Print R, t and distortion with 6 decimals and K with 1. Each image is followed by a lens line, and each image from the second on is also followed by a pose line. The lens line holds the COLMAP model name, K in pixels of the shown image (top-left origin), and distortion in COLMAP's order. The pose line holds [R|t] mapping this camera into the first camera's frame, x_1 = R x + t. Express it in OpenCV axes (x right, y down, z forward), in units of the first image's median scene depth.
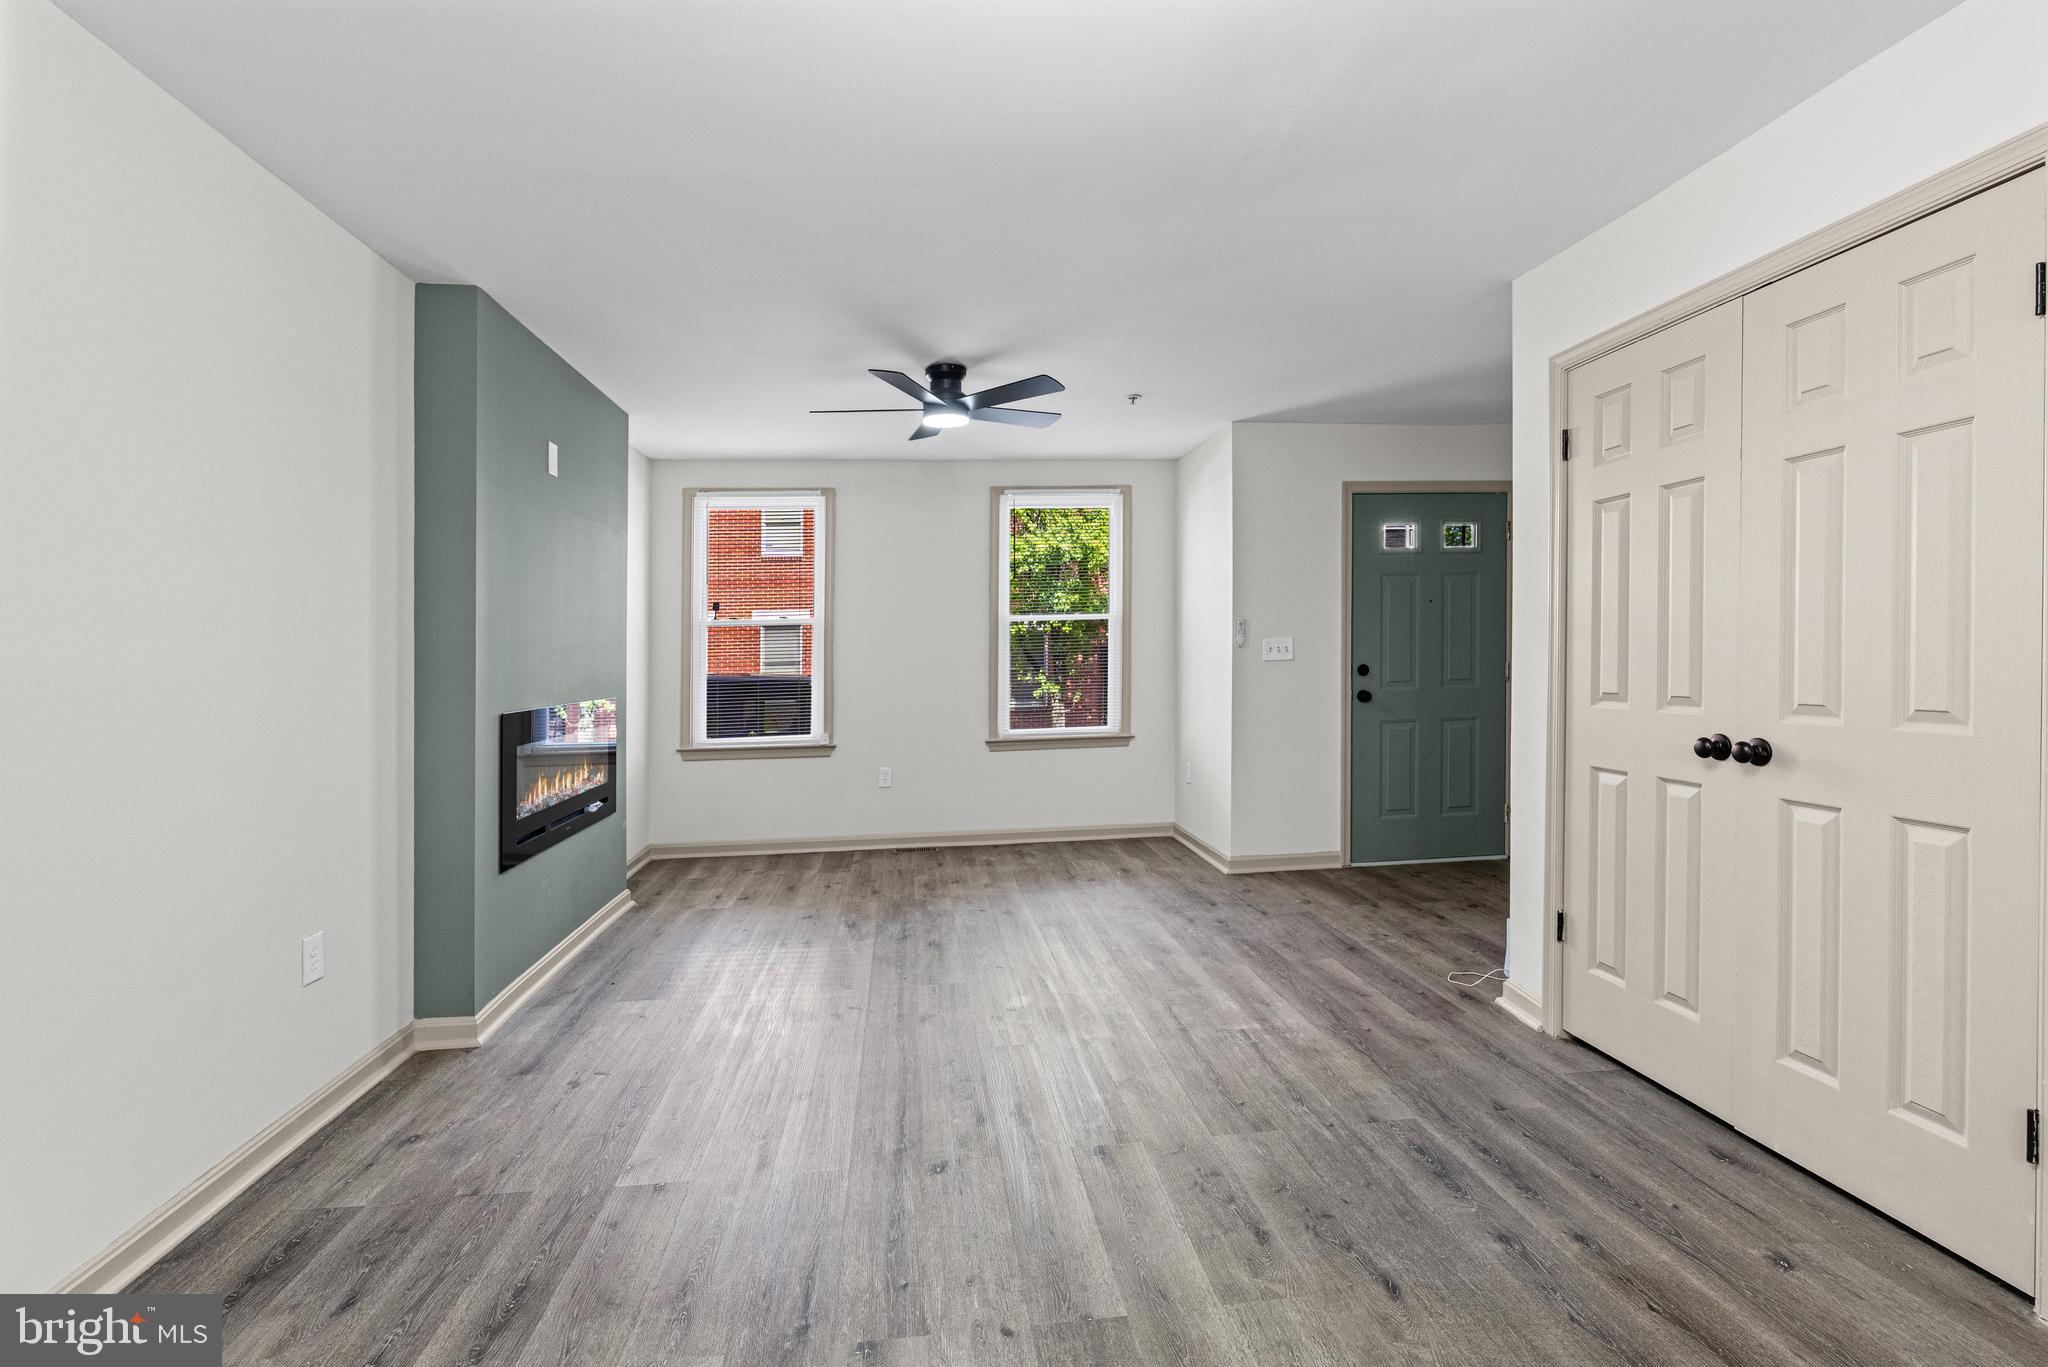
lens RADIAL K [[950.5, 0, 1018.1], [0, 950.5, 670.1], [0, 0, 1]] dist [-0.000578, -0.000034]
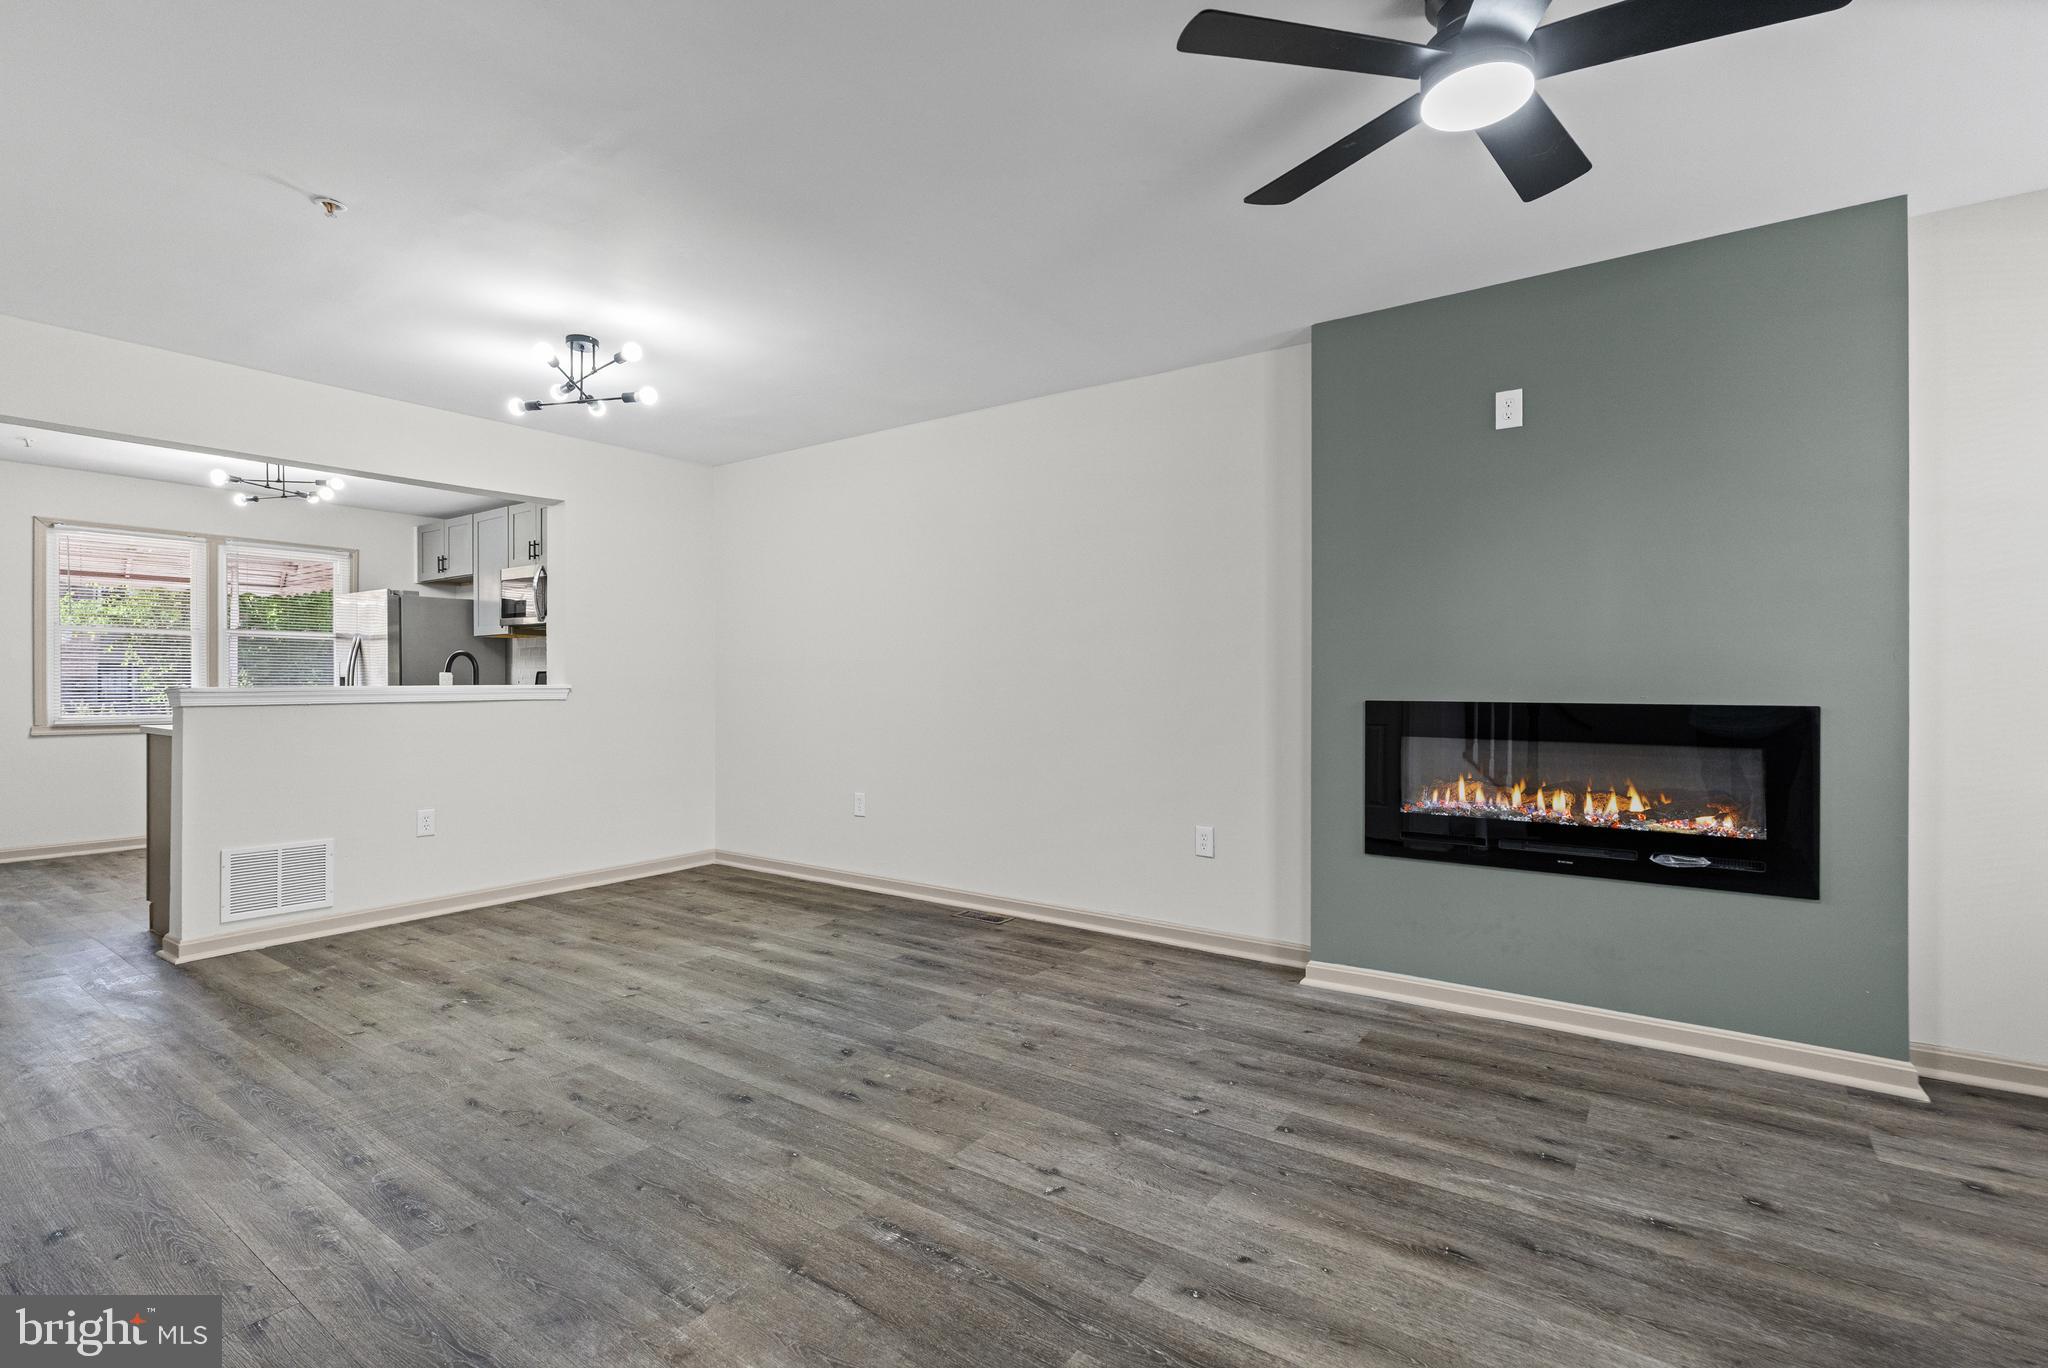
lens RADIAL K [[950.5, 0, 1018.1], [0, 950.5, 670.6], [0, 0, 1]] dist [-0.000578, -0.000034]
pose [[-0.680961, 0.010969, -0.732238, 0.574444], [-0.000536, 0.999880, 0.015477, -0.008739], [0.732320, 0.010932, -0.680873, 1.687561]]
